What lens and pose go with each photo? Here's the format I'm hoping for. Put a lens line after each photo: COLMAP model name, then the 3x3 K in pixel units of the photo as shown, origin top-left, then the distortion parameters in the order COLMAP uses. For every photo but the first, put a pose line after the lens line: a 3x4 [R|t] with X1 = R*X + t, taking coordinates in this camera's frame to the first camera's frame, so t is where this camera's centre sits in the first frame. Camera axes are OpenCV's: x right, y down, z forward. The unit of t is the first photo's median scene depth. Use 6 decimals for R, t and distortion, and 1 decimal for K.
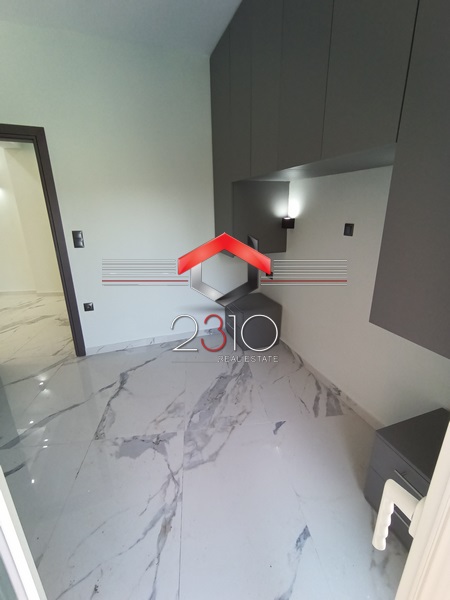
lens RADIAL K [[274.8, 0, 225.4], [0, 274.8, 299.5], [0, 0, 1]] dist [-0.006239, 0.004982]
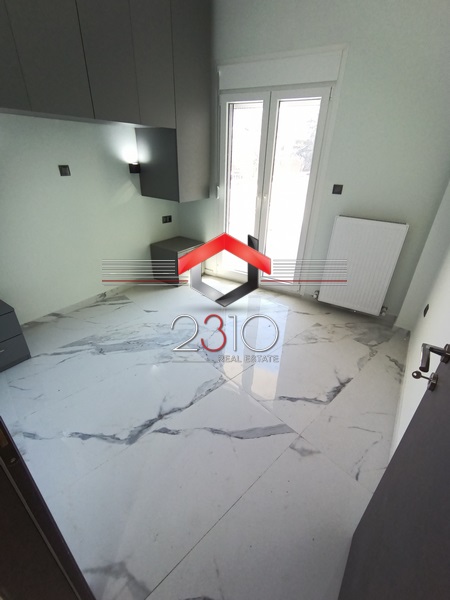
lens RADIAL K [[274.8, 0, 225.4], [0, 274.8, 301.3], [0, 0, 1]] dist [-0.006239, 0.004982]
pose [[-0.582761, -0.397959, 0.708533, -0.920232], [0.232187, 0.754001, 0.614468, -0.341309], [-0.778768, 0.522600, -0.347002, 0.997176]]
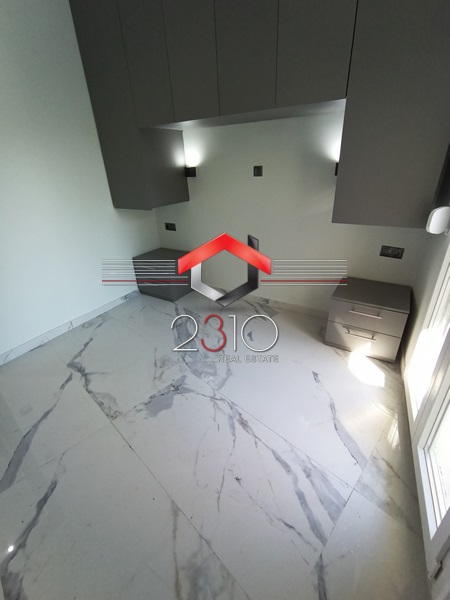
lens RADIAL K [[274.8, 0, 227.8], [0, 274.8, 300.1], [0, 0, 1]] dist [-0.006239, 0.004982]
pose [[0.776654, -0.296331, 0.555874, -0.459944], [0.227591, 0.954835, 0.191029, 0.034198], [-0.587376, -0.021851, 0.809019, 0.036581]]
